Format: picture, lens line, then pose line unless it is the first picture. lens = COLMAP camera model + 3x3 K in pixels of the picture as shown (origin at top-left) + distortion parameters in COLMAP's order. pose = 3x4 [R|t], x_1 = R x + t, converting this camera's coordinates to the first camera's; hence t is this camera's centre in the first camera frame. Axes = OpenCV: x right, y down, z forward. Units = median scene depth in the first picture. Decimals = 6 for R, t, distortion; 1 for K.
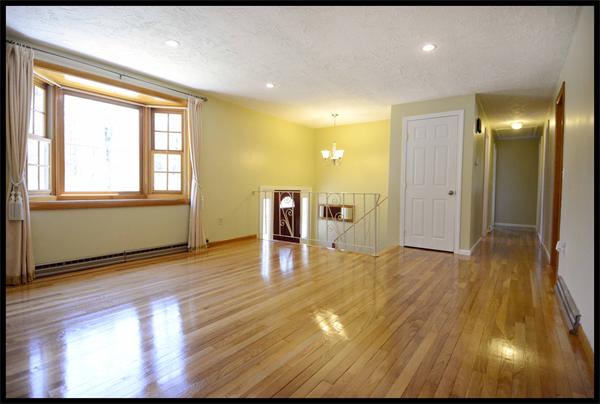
lens RADIAL K [[310.9, 0, 298.1], [0, 310.9, 197.2], [0, 0, 1]] dist [0.053775, -0.058116]
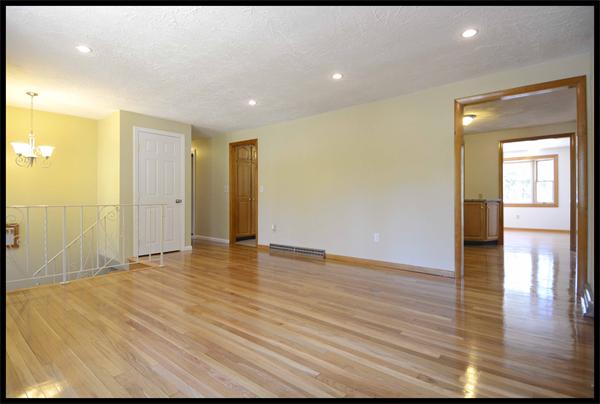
lens RADIAL K [[310.9, 0, 298.1], [0, 310.9, 197.2], [0, 0, 1]] dist [0.053775, -0.058116]
pose [[0.067152, -0.012671, 0.997662, -0.689125], [0.037532, 0.999244, 0.010165, -0.024507], [-0.997037, 0.036762, 0.067577, 0.476038]]
